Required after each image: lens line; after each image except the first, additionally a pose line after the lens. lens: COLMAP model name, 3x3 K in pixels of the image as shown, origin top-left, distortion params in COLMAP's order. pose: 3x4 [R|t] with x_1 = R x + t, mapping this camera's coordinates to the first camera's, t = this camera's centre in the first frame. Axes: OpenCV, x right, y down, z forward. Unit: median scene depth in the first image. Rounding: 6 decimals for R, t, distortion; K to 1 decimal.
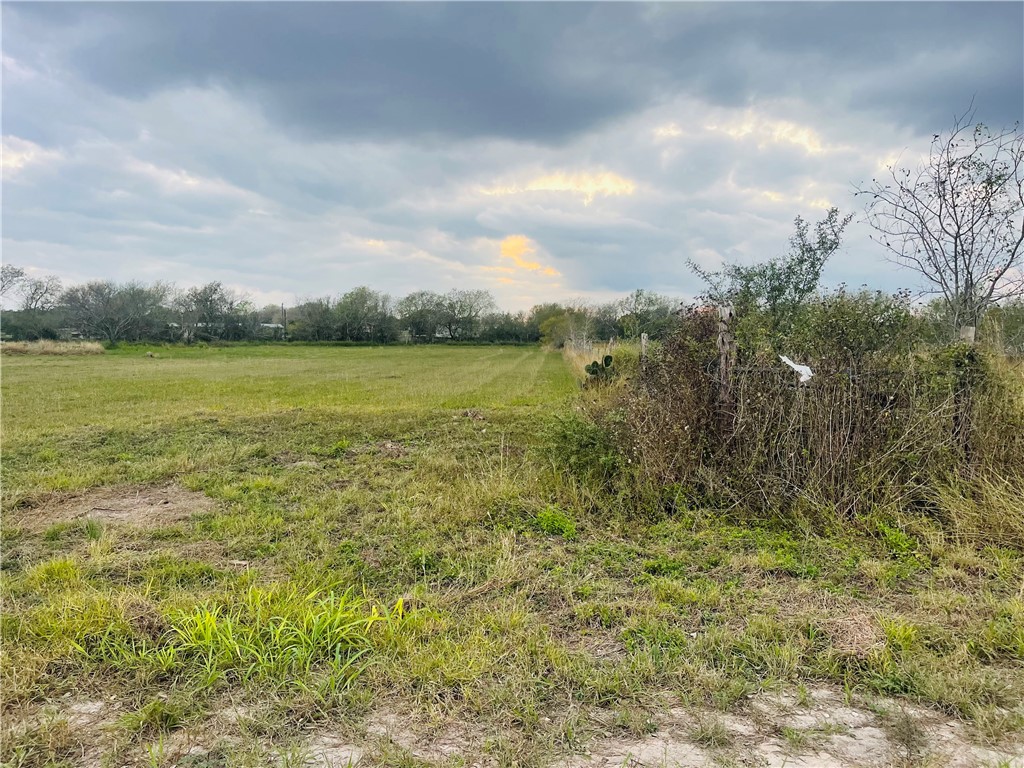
lens RADIAL K [[768.2, 0, 510.4], [0, 768.2, 386.9], [0, 0, 1]] dist [0.058171, -0.070579]
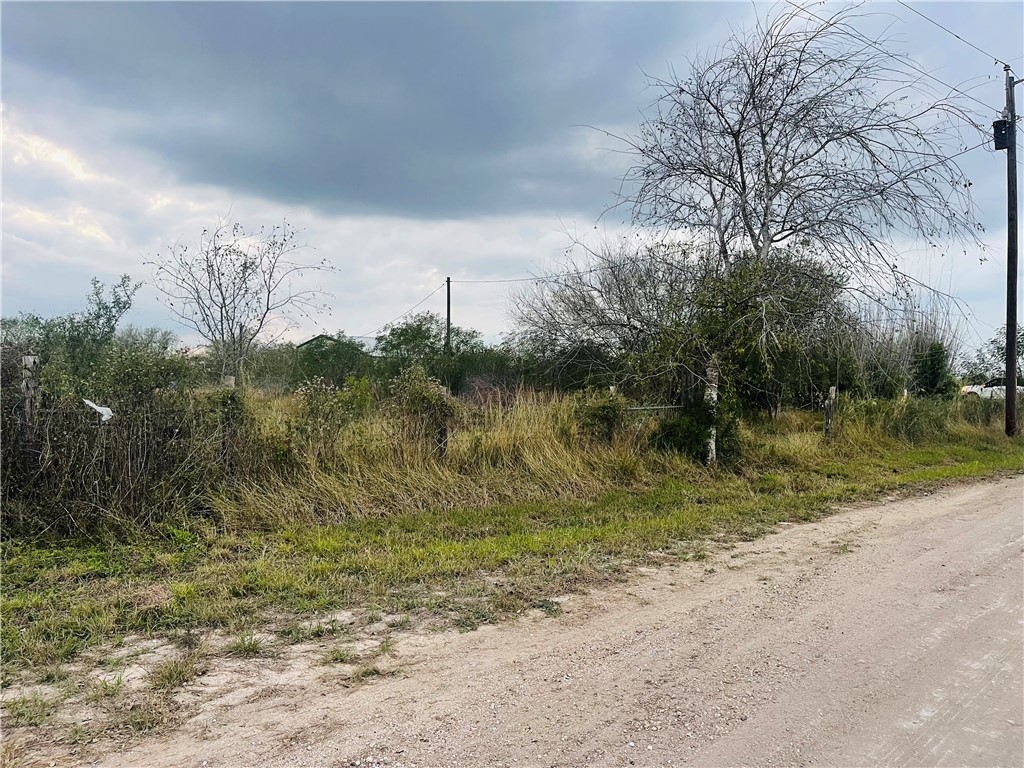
lens RADIAL K [[768.2, 0, 510.4], [0, 768.2, 386.9], [0, 0, 1]] dist [0.058171, -0.070579]
pose [[0.652218, -0.002383, 0.758028, -0.127137], [0.037303, 0.998884, -0.028955, -0.000552], [-0.757113, 0.047161, 0.651579, -0.270161]]
